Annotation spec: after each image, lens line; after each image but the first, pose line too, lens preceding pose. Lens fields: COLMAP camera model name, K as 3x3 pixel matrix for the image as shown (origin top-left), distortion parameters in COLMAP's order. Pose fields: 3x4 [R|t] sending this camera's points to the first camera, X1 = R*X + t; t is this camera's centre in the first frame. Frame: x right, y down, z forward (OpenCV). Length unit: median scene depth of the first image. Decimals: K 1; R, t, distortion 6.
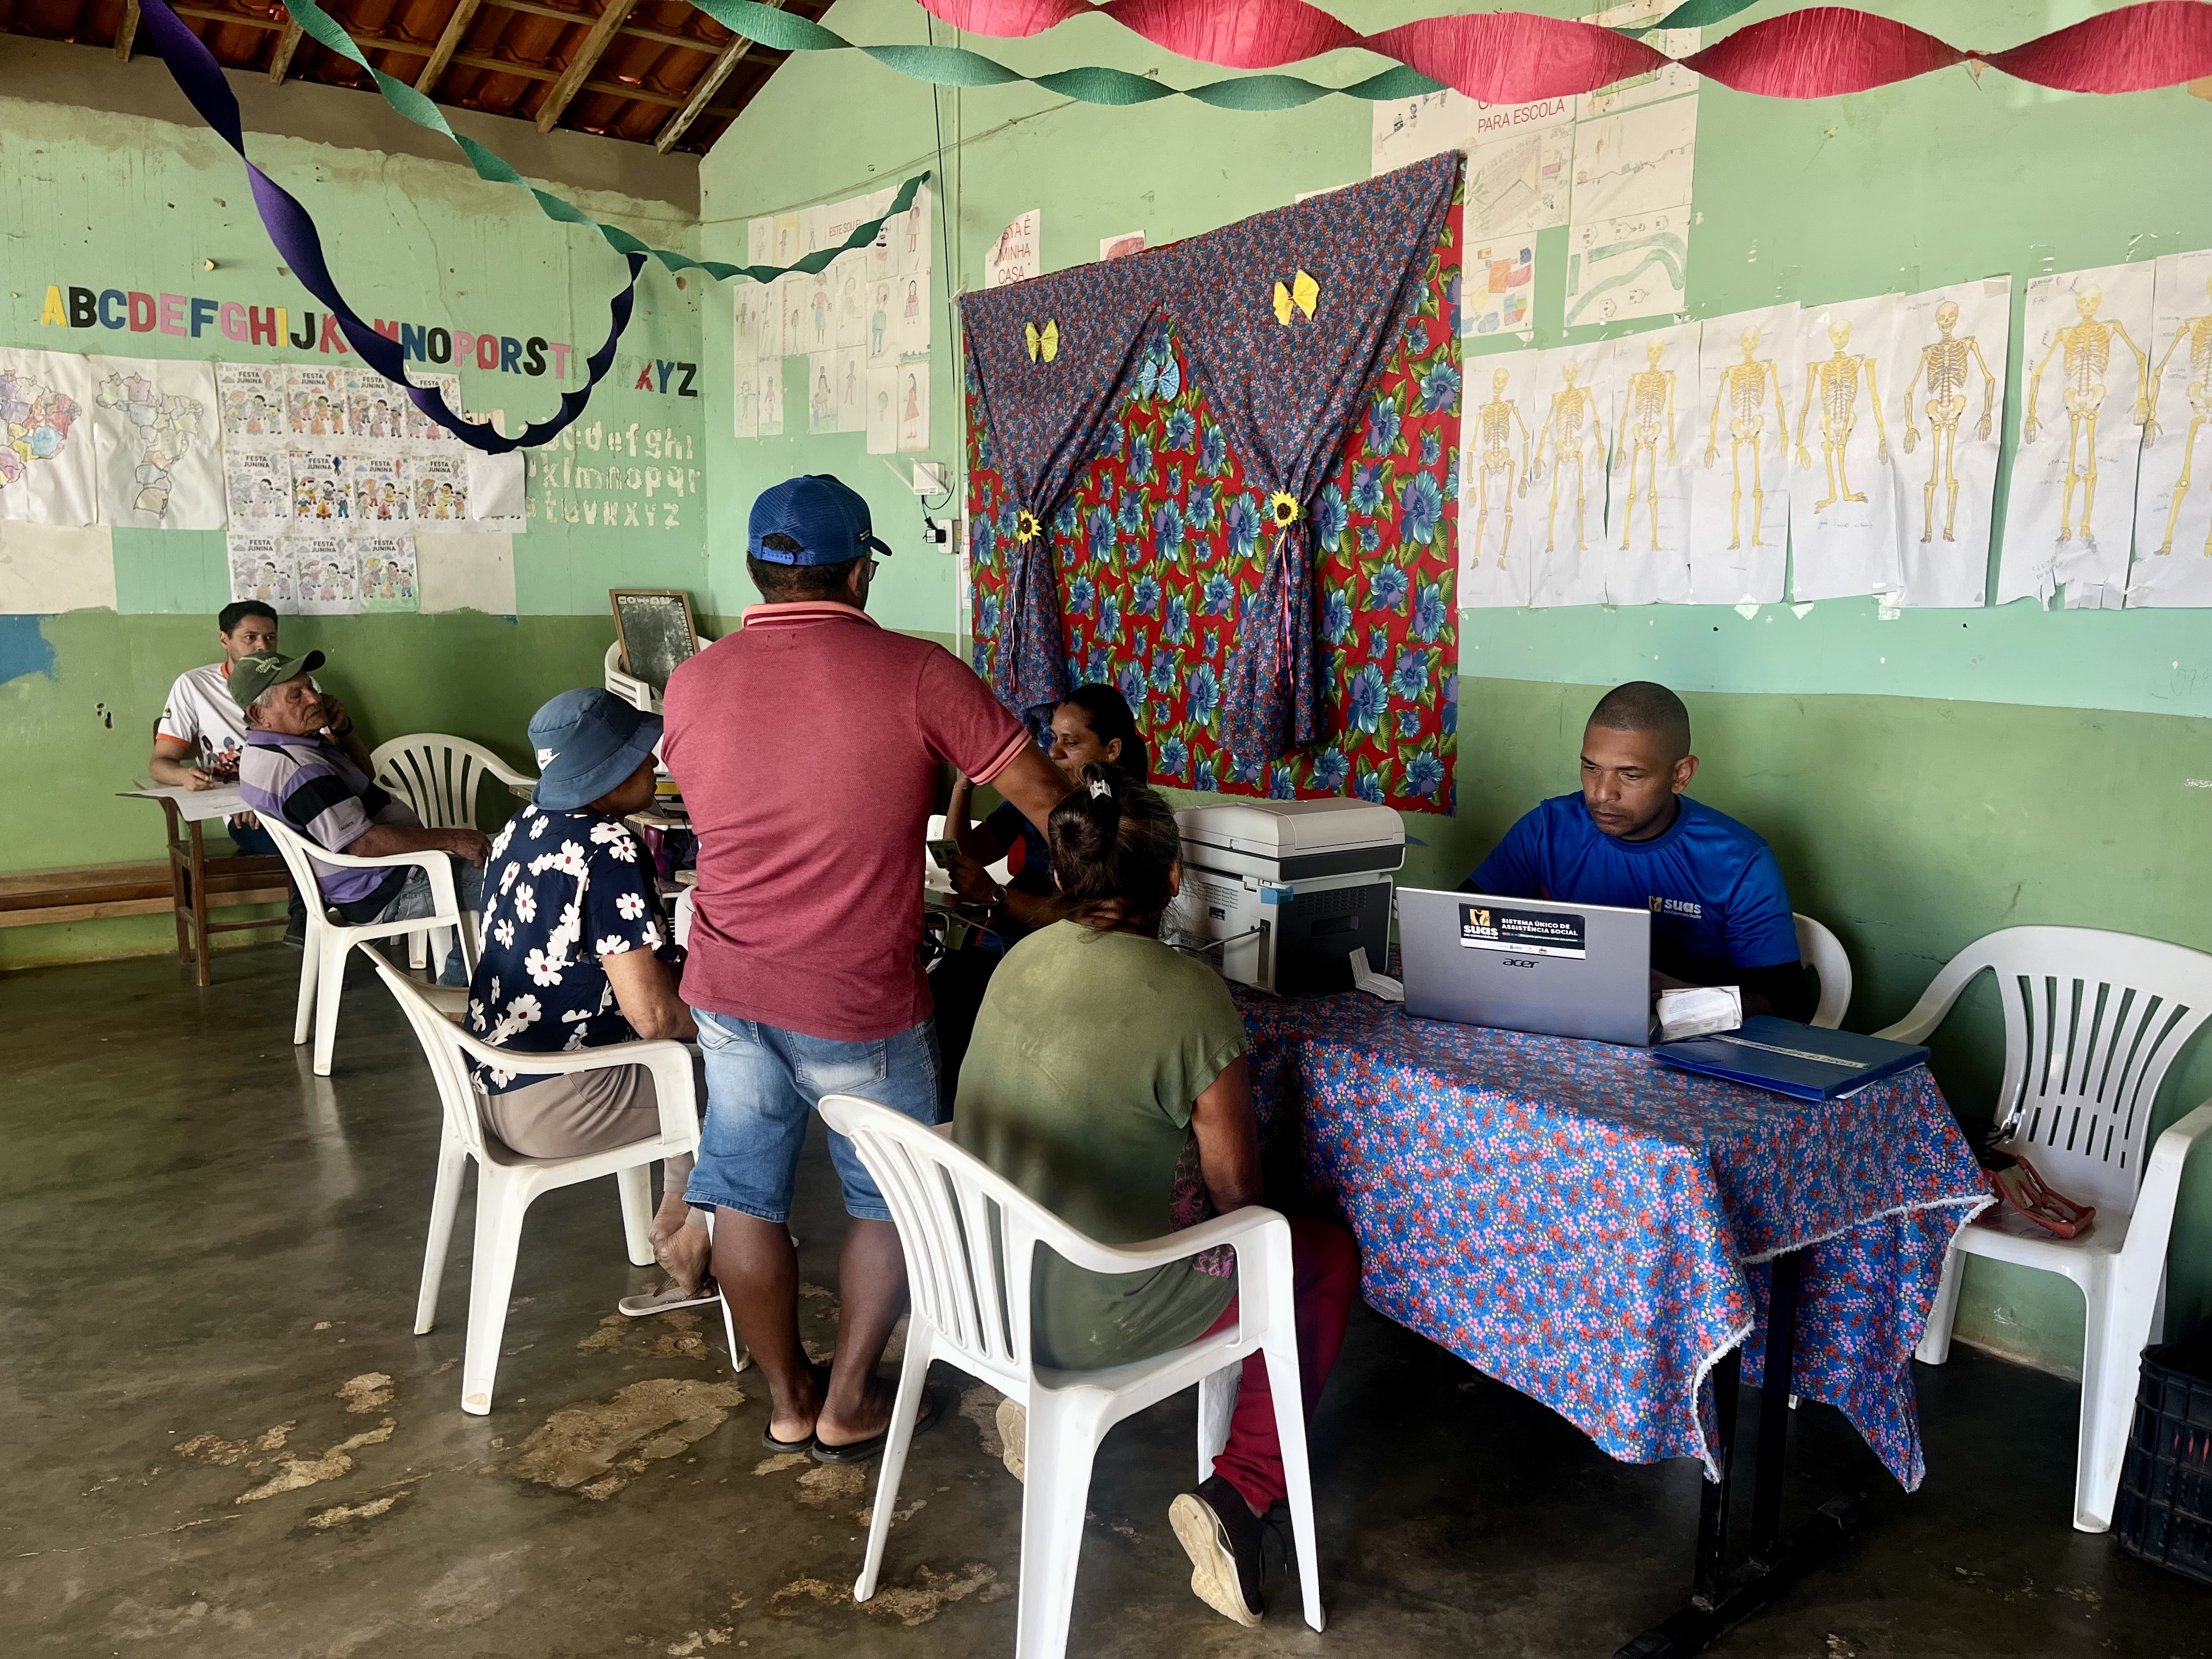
lens RADIAL K [[1634.4, 0, 1156.0], [0, 1634.4, 797.0], [0, 0, 1]] dist [0.077394, -0.114936]
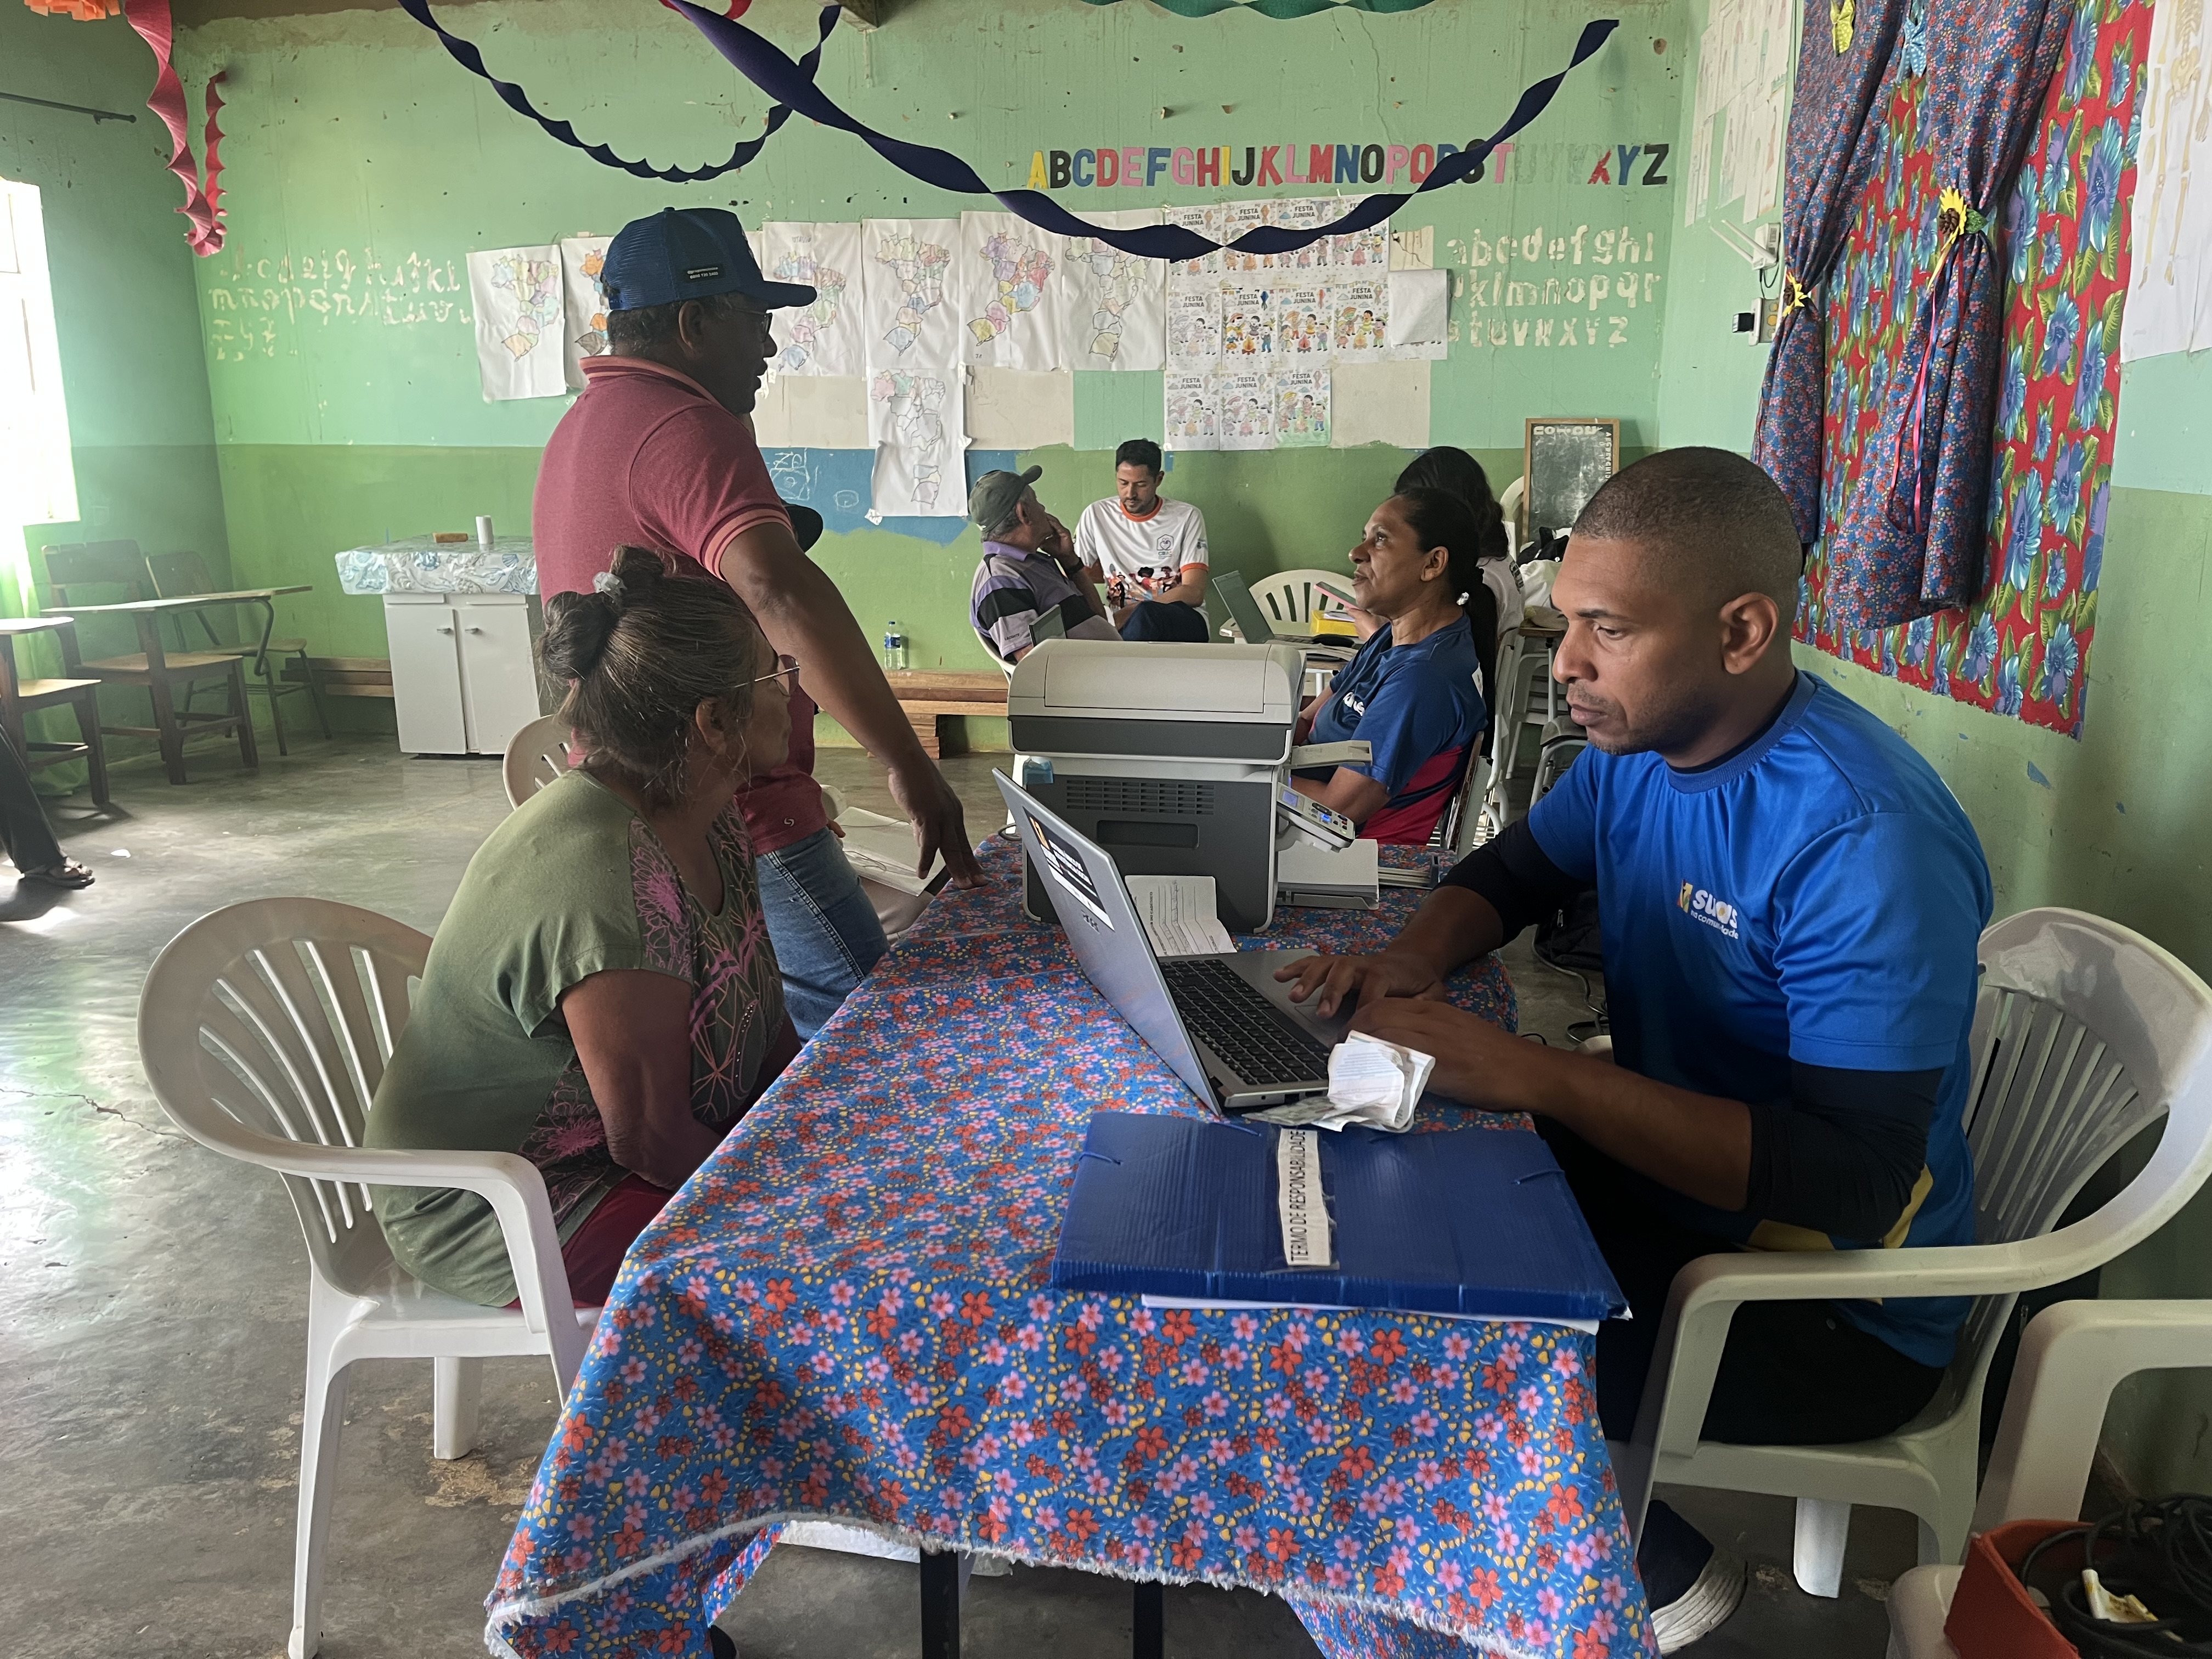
lens RADIAL K [[1694.0, 0, 1107.0], [0, 1694.0, 799.9], [0, 0, 1]] dist [0.038595, -0.067540]
pose [[0.663587, 0.136320, -0.735574, 0.252925], [-0.082300, 0.990592, 0.109336, -0.002744], [0.743558, -0.012016, 0.668563, 0.231771]]
